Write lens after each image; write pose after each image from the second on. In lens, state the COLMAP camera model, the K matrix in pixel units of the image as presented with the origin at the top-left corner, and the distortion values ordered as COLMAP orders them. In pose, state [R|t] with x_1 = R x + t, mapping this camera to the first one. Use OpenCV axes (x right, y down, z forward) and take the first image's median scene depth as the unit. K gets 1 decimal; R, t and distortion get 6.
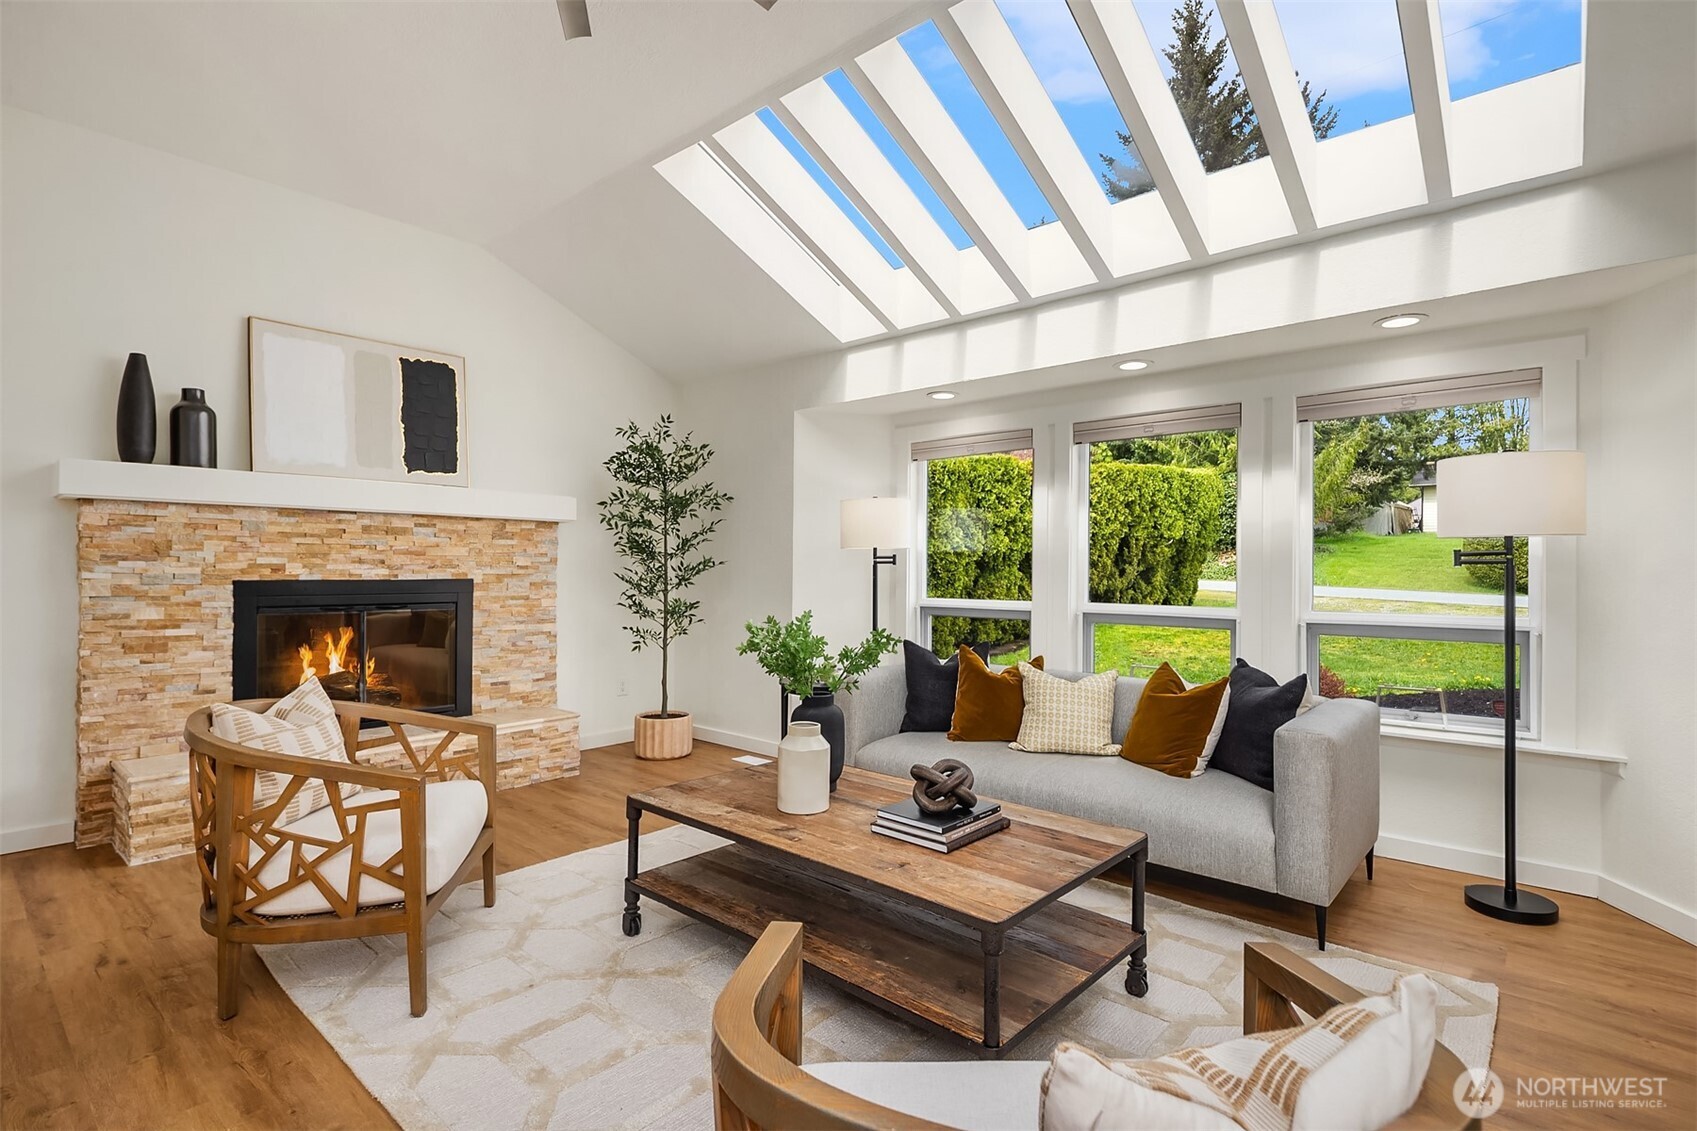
lens RADIAL K [[821.4, 0, 846.7], [0, 821.4, 567.6], [0, 0, 1]] dist [-0.004272, -0.000221]
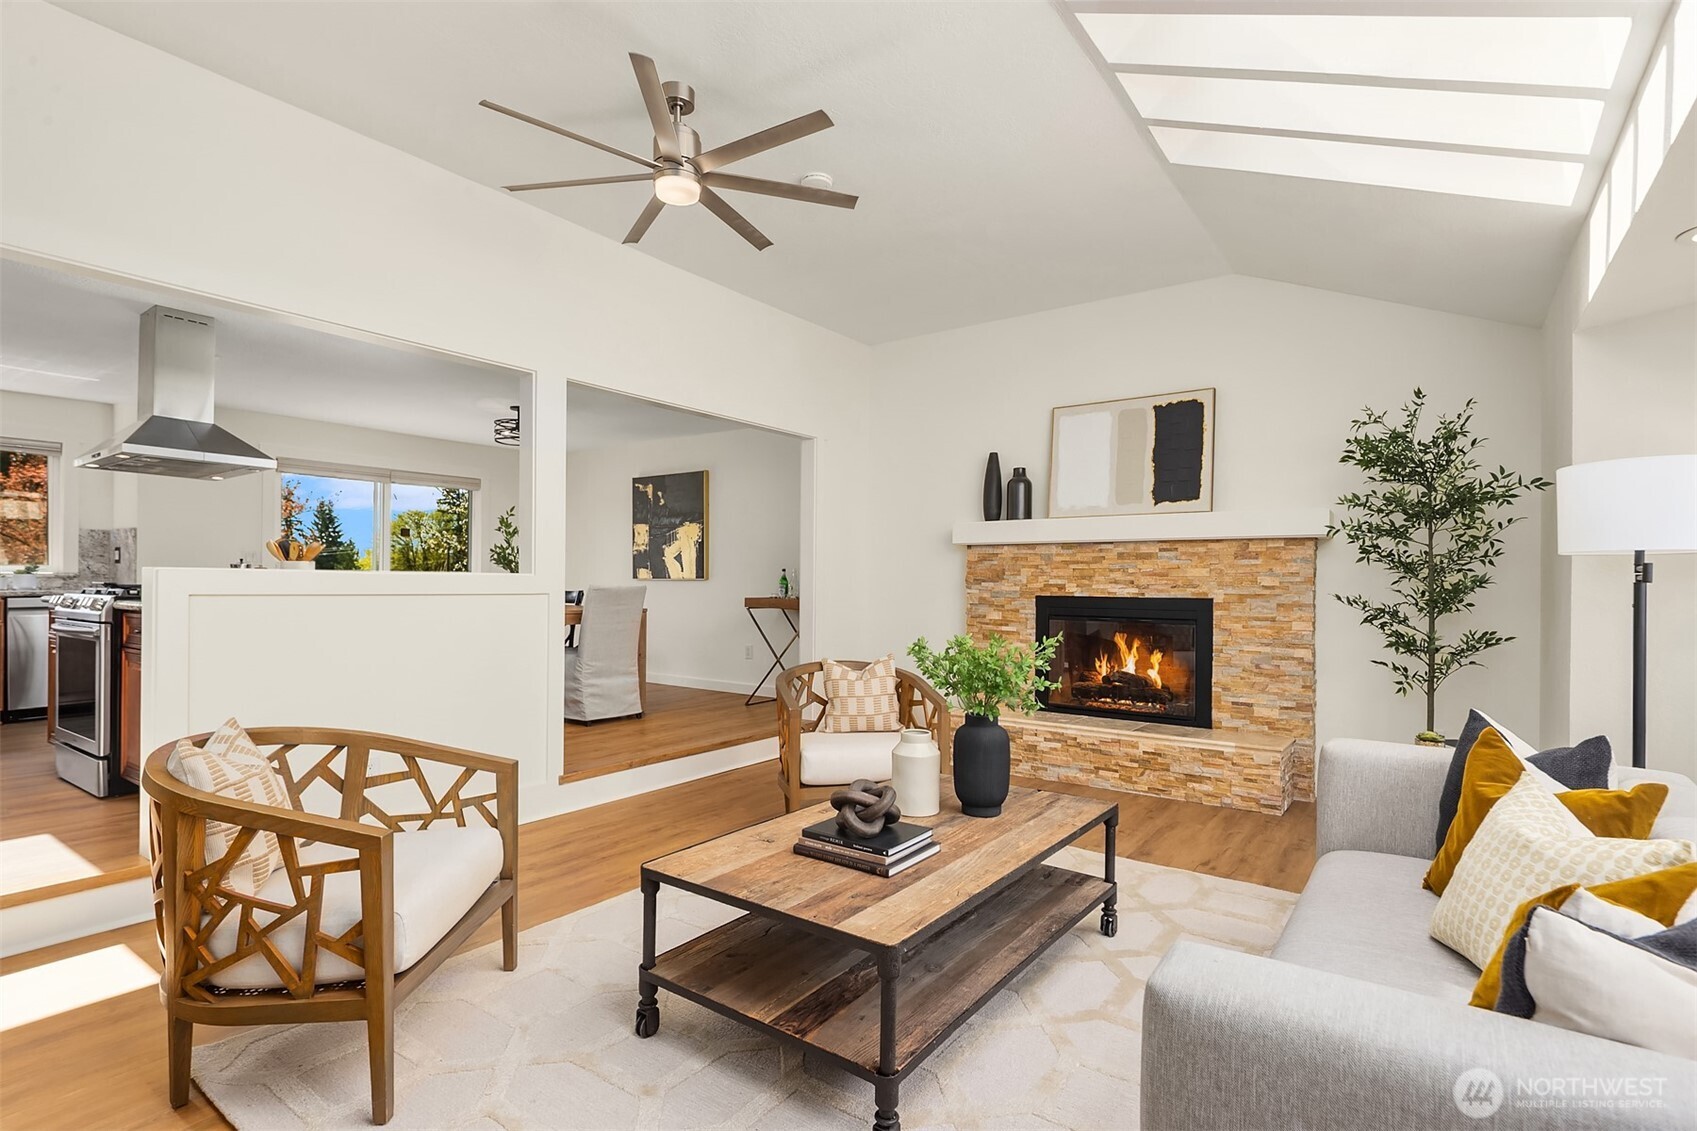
lens RADIAL K [[821.4, 0, 847.6], [0, 821.4, 579.4], [0, 0, 1]] dist [-0.004272, -0.000221]
pose [[0.092529, -0.009457, -0.995665, 0.566333], [-0.006985, 0.999924, -0.010147, 0.003506], [0.995685, 0.007894, 0.092456, 0.463369]]
